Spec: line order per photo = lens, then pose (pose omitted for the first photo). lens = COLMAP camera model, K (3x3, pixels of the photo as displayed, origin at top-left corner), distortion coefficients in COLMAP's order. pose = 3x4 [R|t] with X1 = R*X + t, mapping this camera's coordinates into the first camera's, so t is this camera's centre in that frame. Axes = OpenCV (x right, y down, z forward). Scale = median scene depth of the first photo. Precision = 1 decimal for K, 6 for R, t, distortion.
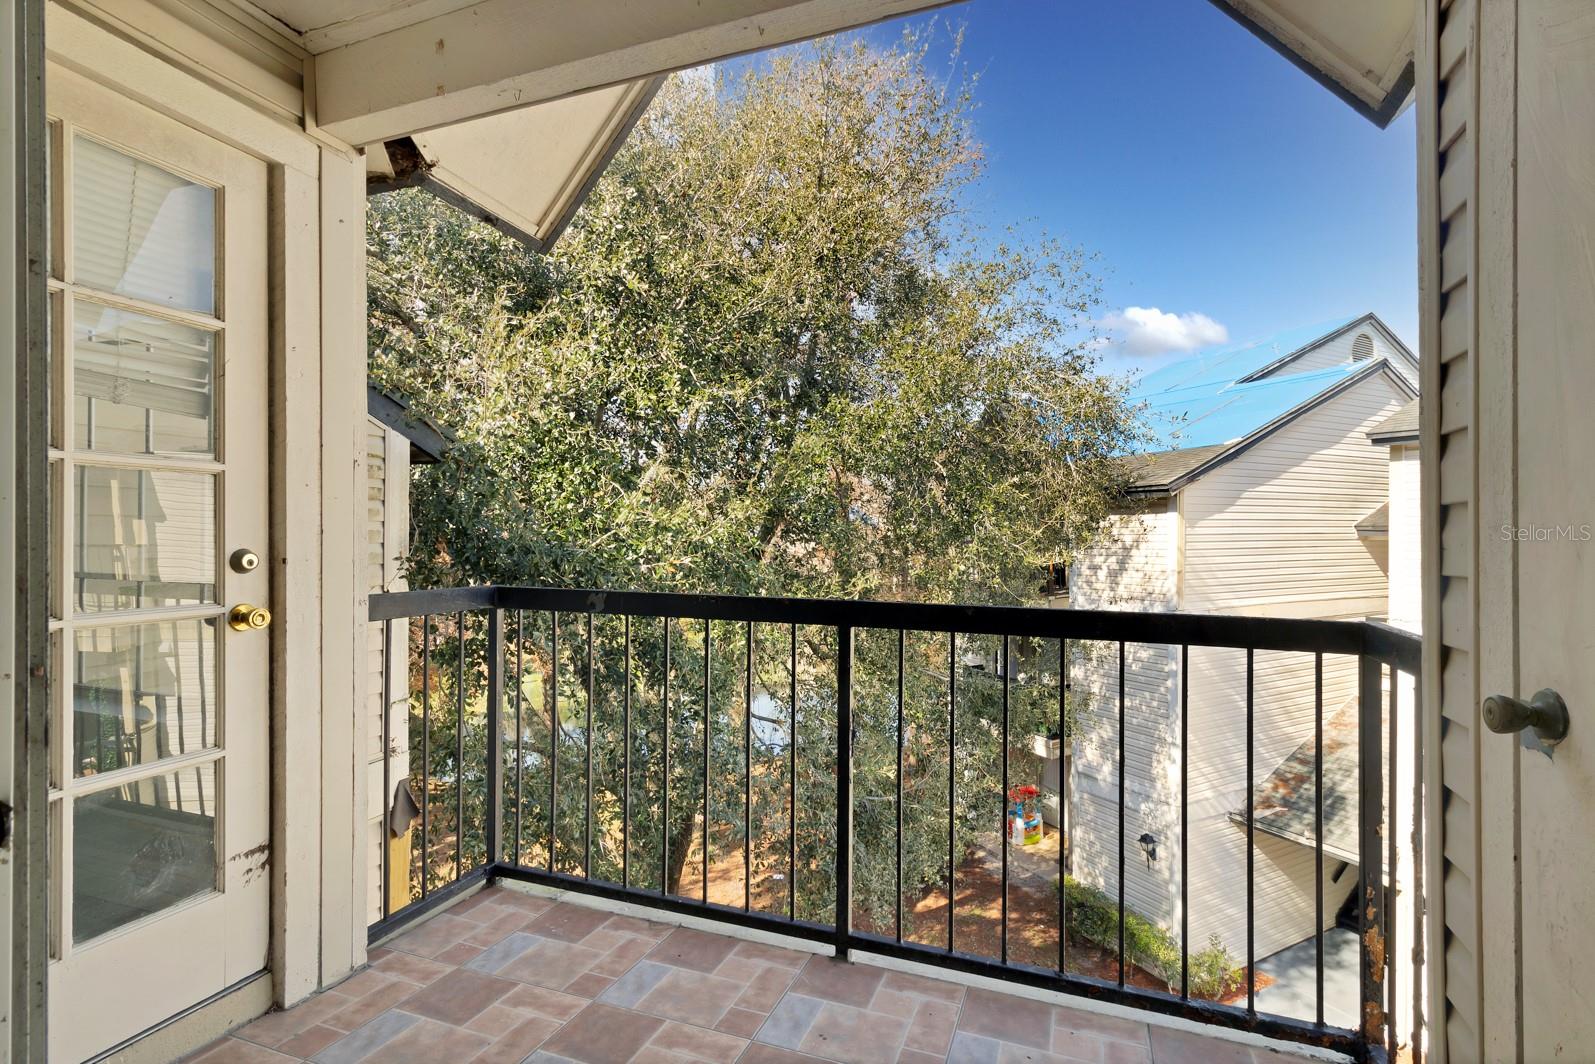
lens RADIAL K [[746.0, 0, 801.4], [0, 746.0, 532.2], [0, 0, 1]] dist [0.000451, 0.000066]
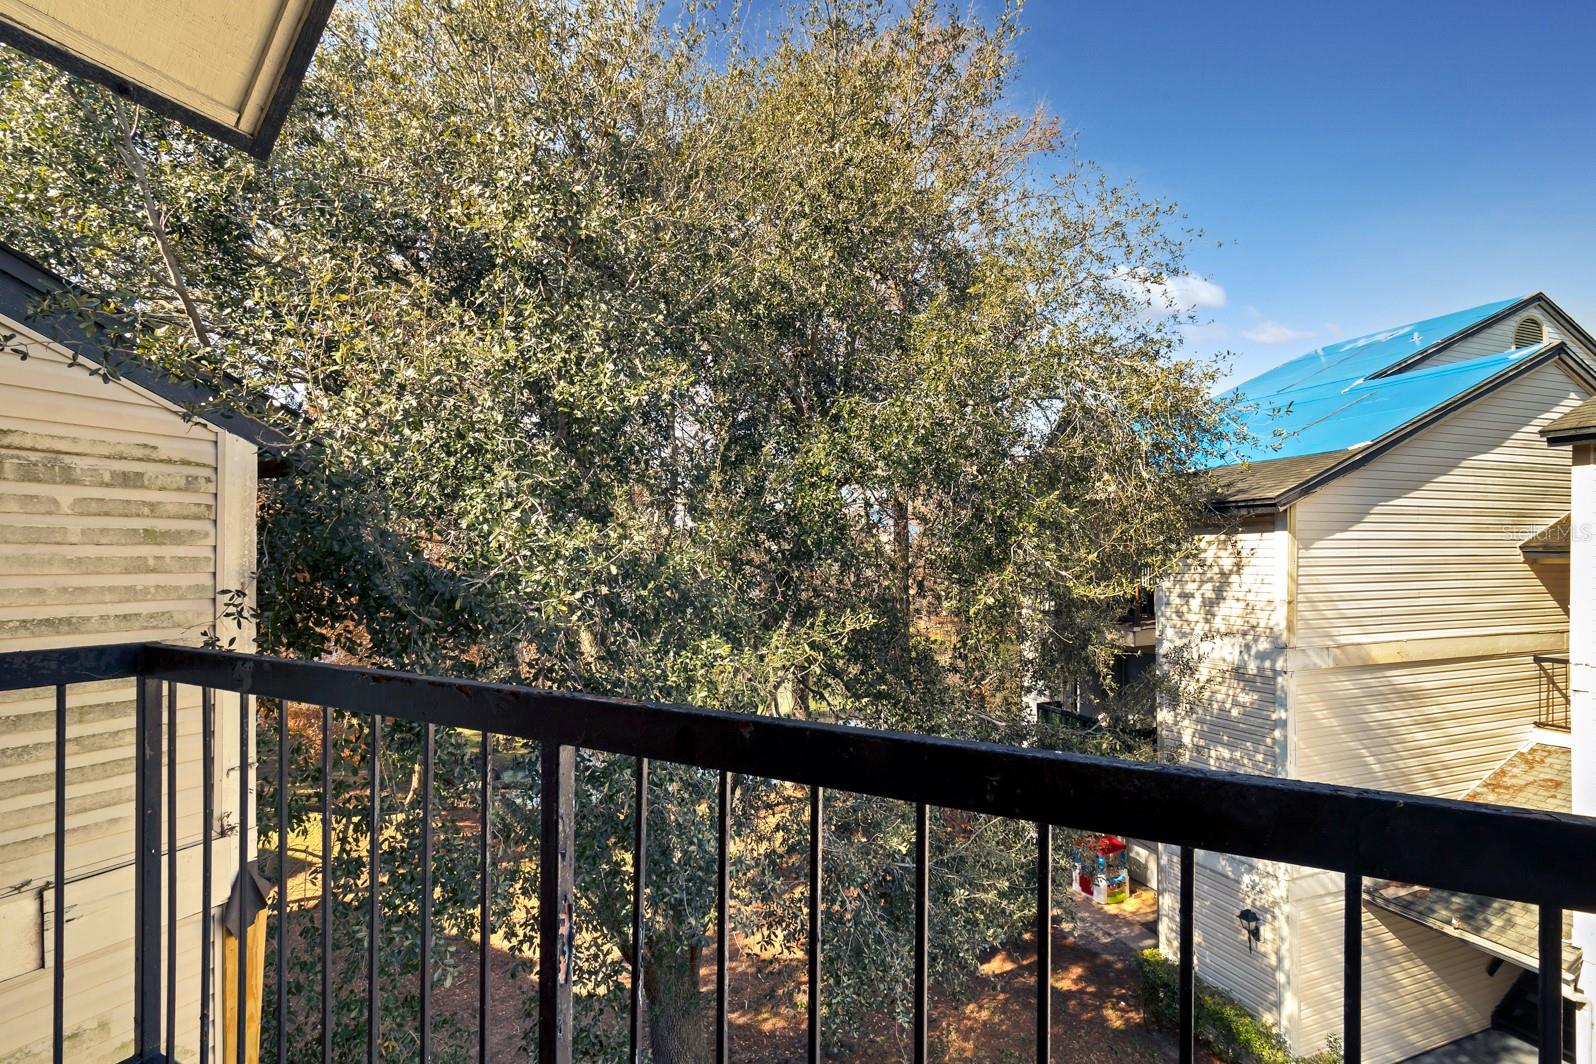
lens RADIAL K [[748.7, 0, 800.4], [0, 748.7, 559.8], [0, 0, 1]] dist [0.002460, -0.000958]
pose [[0.992843, -0.000964, -0.119424, 0.059939], [0.001913, 0.999968, 0.007832, -0.002156], [0.119413, -0.008004, 0.992812, 0.096825]]
